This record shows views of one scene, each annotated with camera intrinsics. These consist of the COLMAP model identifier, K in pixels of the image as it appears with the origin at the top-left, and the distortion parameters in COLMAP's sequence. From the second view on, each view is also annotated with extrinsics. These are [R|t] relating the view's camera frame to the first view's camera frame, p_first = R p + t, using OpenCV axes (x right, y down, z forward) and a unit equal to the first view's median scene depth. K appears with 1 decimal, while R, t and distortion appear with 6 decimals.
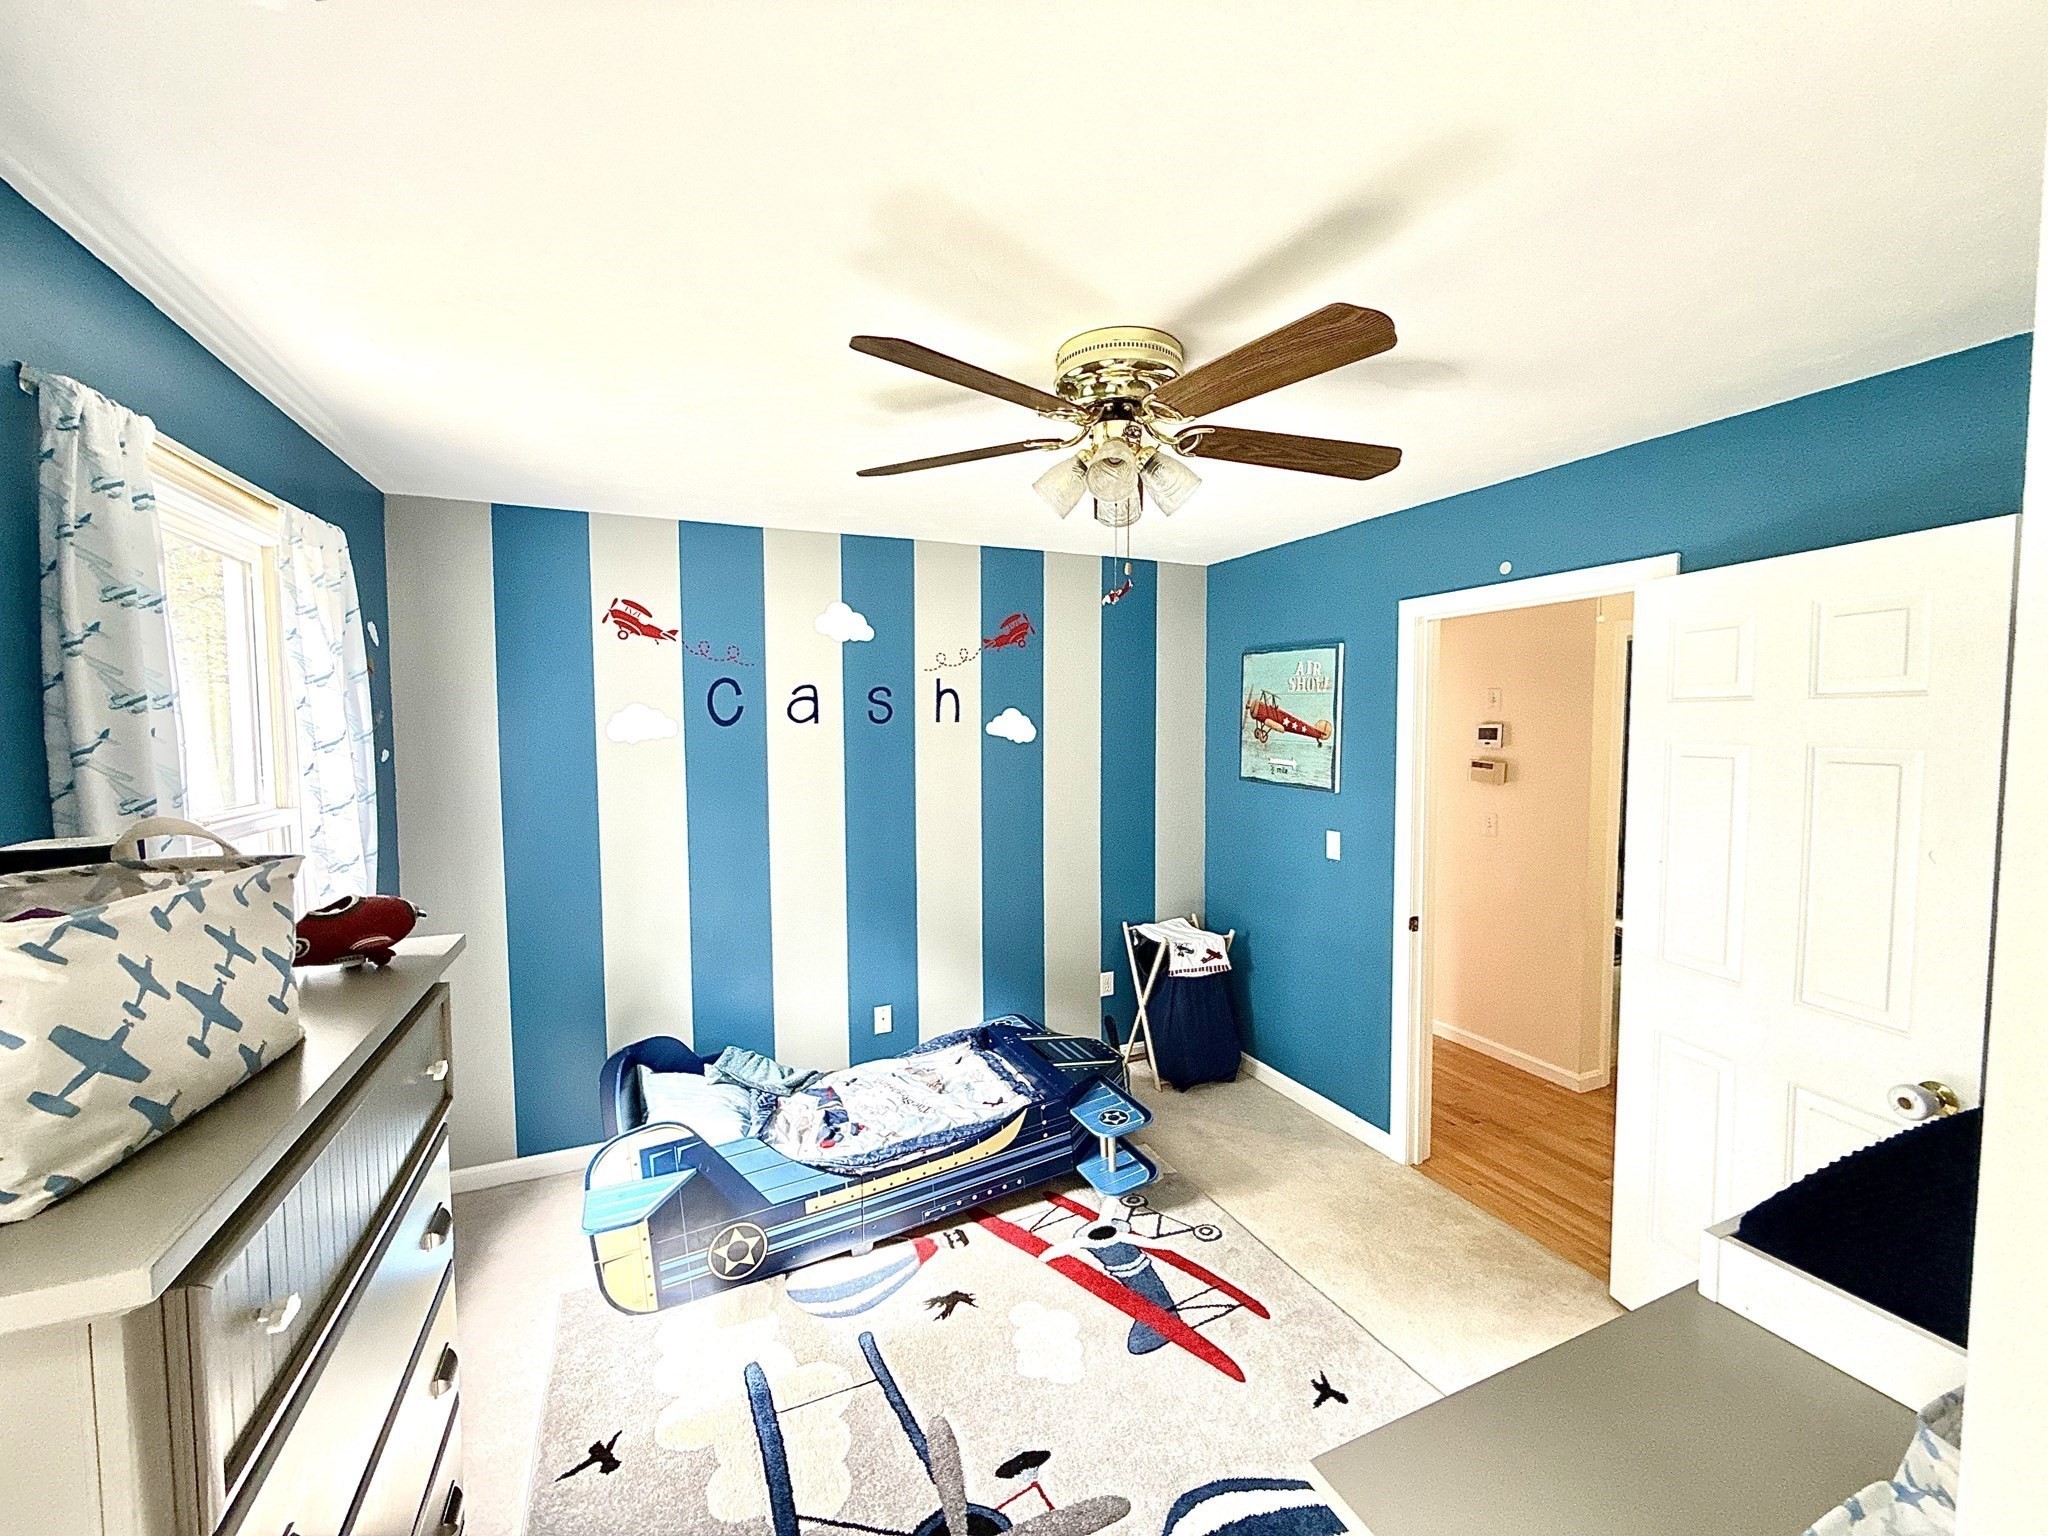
lens RADIAL K [[815.2, 0, 1024.4], [0, 815.2, 765.1], [0, 0, 1]] dist [-0.002830, 0.001385]
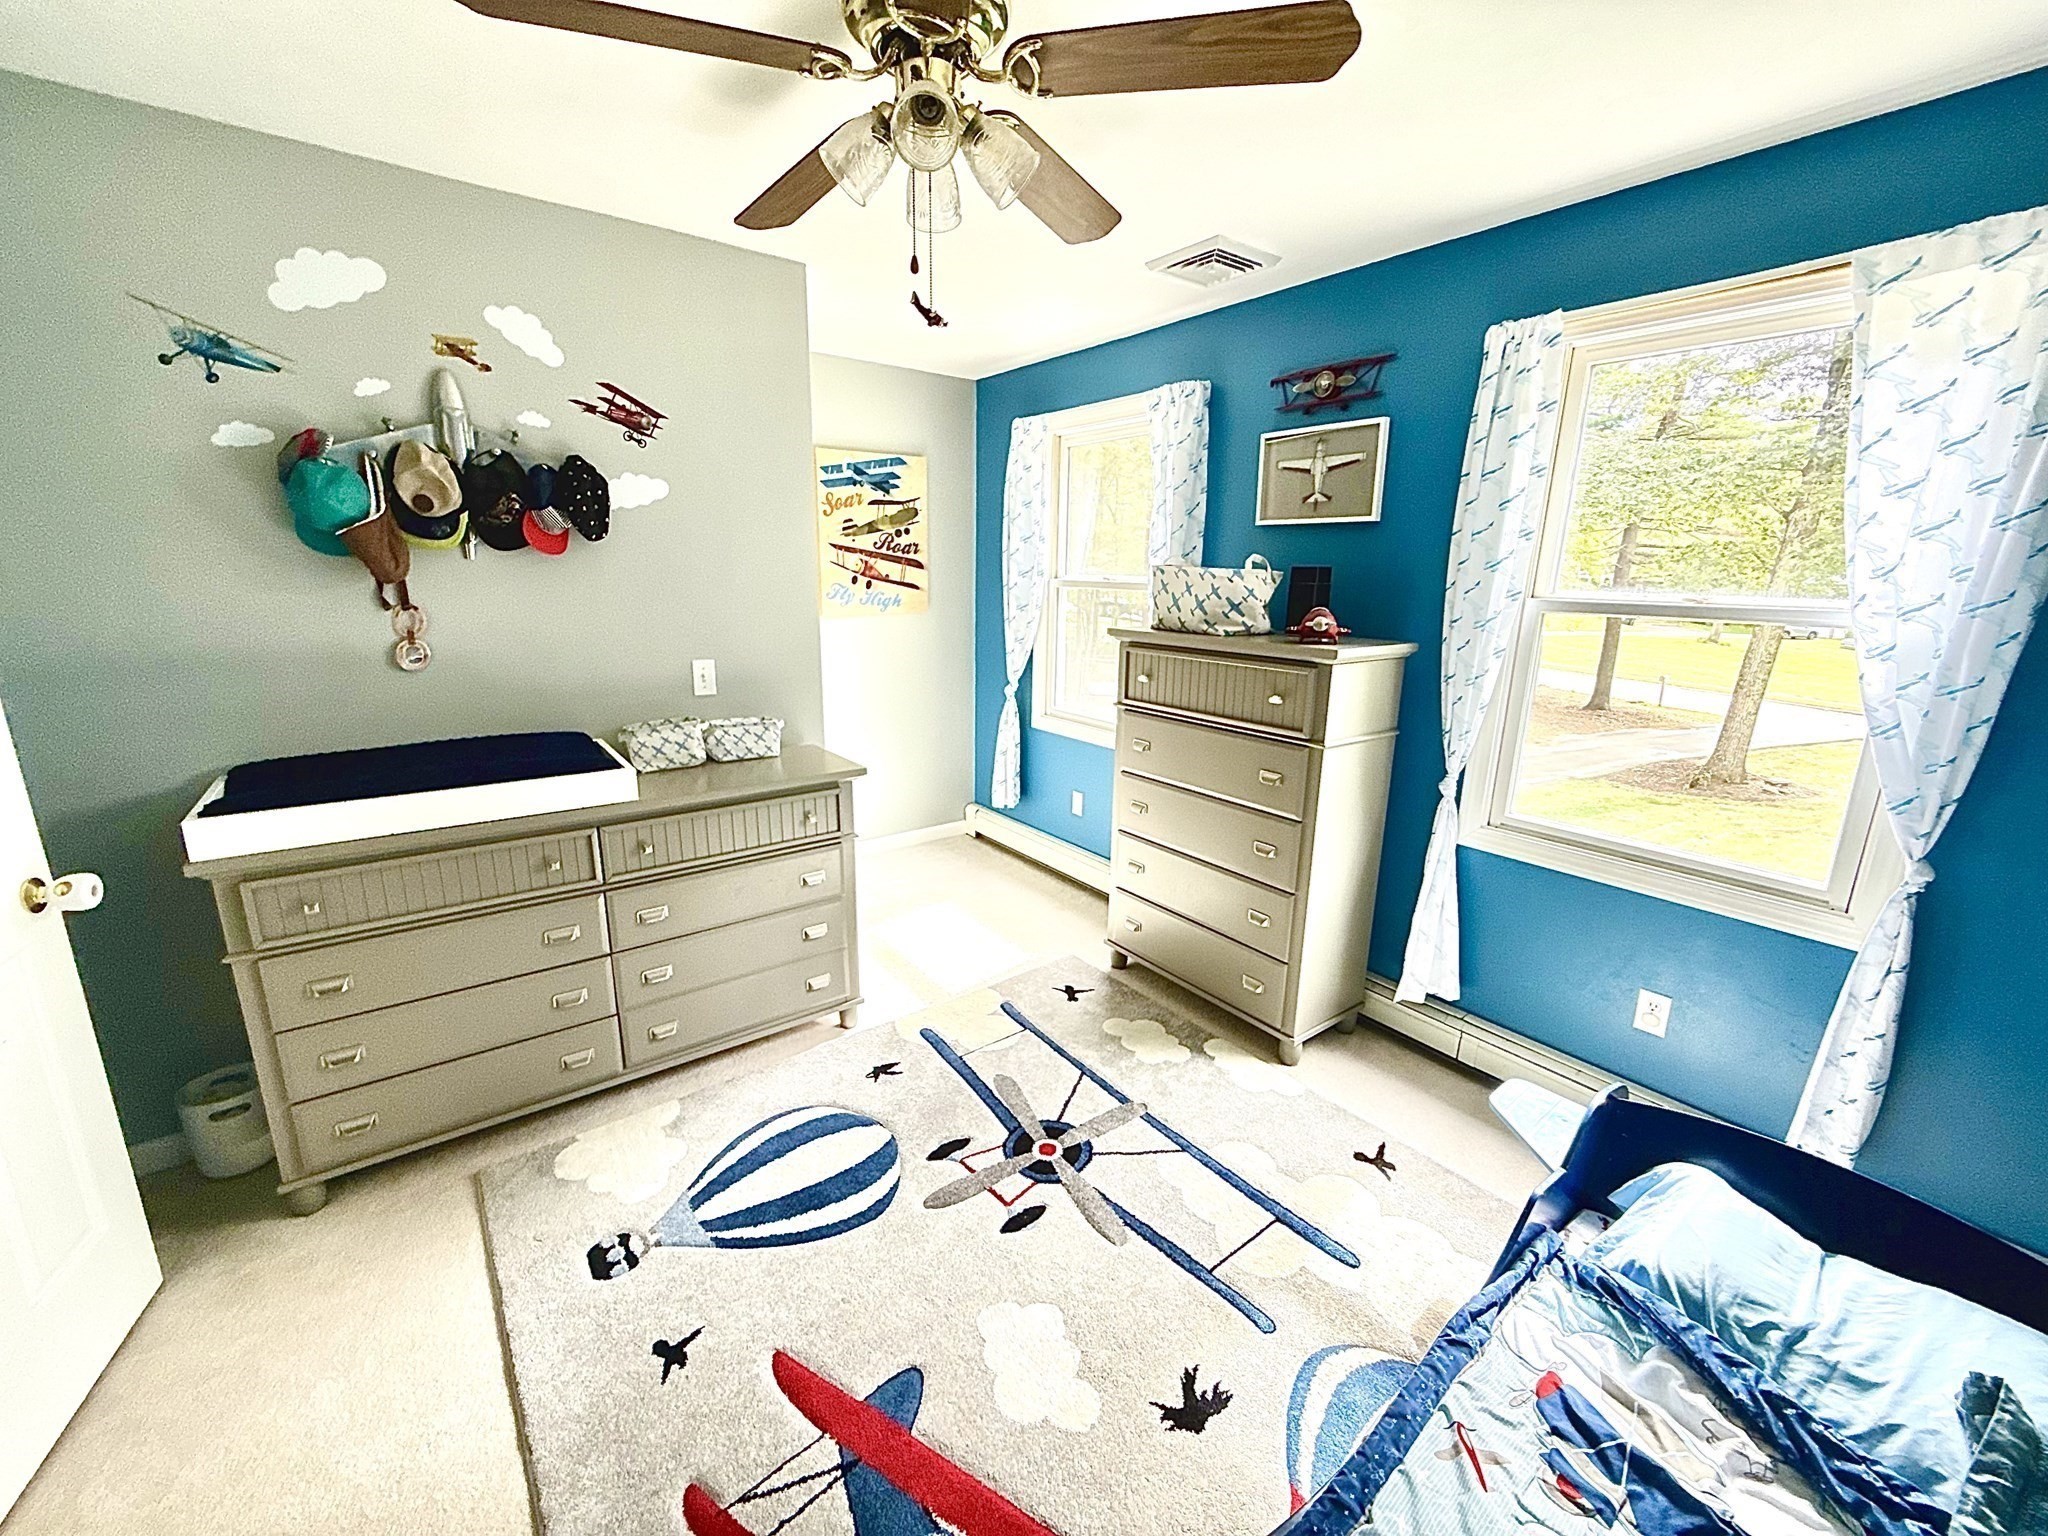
lens RADIAL K [[815.2, 0, 1028.2], [0, 815.2, 764.2], [0, 0, 1]] dist [-0.002830, 0.001385]
pose [[-0.971905, 0.042378, -0.231529, 0.212319], [-0.027747, 0.956172, 0.291488, -0.022276], [0.233734, 0.289723, -0.928132, 1.799974]]
